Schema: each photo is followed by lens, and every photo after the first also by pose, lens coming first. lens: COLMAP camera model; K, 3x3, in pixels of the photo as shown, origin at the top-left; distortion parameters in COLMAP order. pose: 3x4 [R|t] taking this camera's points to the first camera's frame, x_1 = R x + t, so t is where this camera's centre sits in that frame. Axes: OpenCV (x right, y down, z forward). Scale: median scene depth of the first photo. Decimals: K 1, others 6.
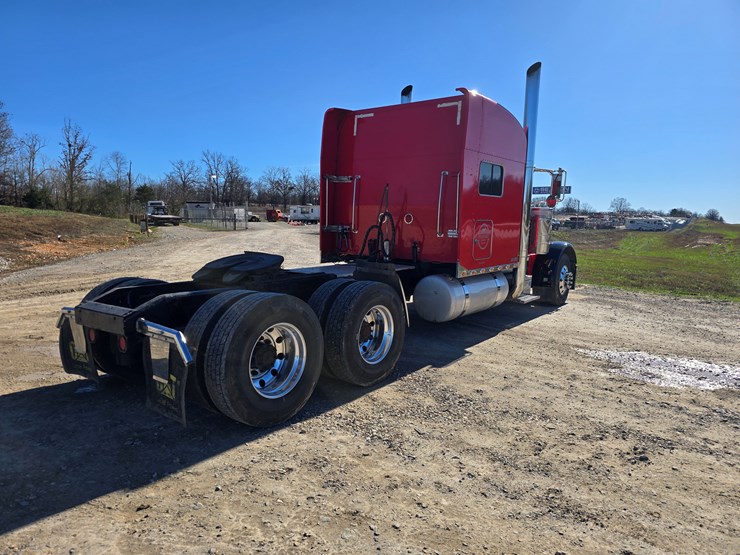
lens RADIAL K [[491.5, 0, 363.8], [0, 491.5, 279.4], [0, 0, 1]] dist [0.055885, -0.044030]
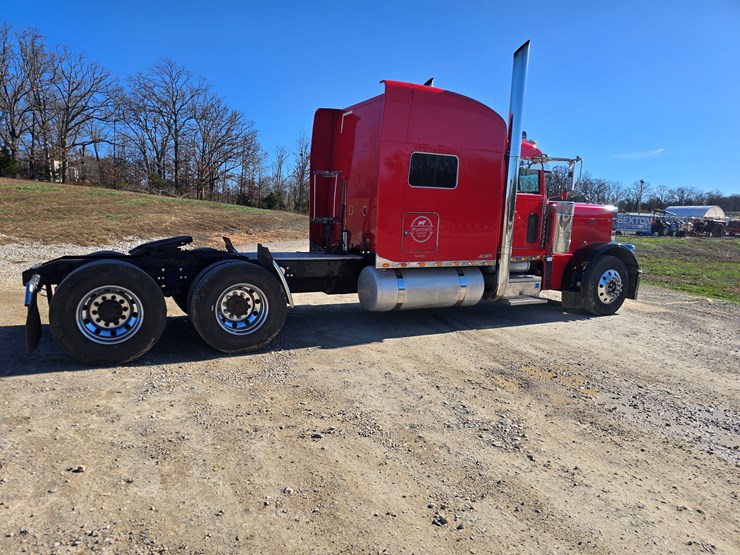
lens RADIAL K [[491.5, 0, 363.9], [0, 491.5, 285.2], [0, 0, 1]] dist [0.055885, -0.044030]
pose [[0.910171, 0.067966, -0.408619, 0.530740], [-0.064014, 0.997676, 0.023359, 0.008931], [0.409256, 0.004897, 0.912406, 0.054912]]
